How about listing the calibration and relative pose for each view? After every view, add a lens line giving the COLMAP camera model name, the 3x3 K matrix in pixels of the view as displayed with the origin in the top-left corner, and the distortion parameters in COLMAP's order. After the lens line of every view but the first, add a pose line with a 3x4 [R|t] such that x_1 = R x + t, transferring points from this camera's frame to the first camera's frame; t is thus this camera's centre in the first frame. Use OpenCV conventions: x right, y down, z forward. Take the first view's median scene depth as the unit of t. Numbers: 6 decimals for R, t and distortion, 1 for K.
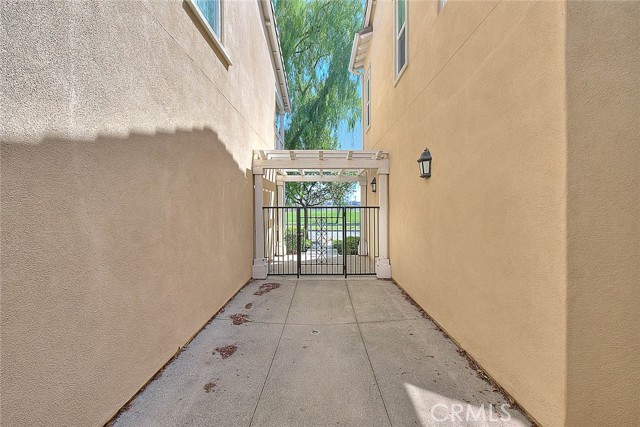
lens RADIAL K [[260.7, 0, 320.4], [0, 260.7, 210.0], [0, 0, 1]] dist [0.002512, -0.000237]
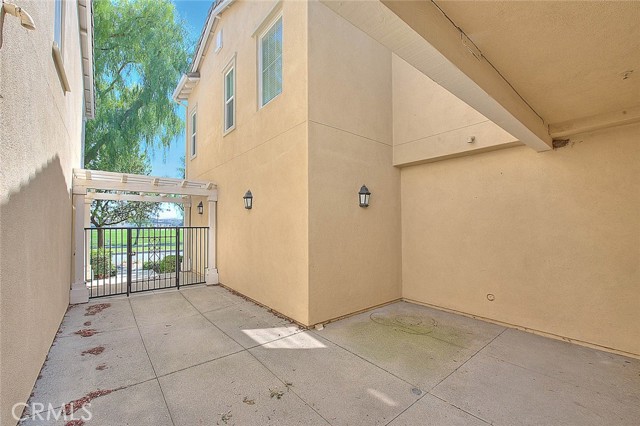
lens RADIAL K [[269.0, 0, 320.0], [0, 269.0, 218.6], [0, 0, 1]] dist [-0.001405, -0.000314]
pose [[0.765271, 0.015191, 0.643529, -0.212424], [0.006702, 0.999479, -0.031563, -0.009609], [-0.643673, 0.028467, 0.764771, -0.349893]]
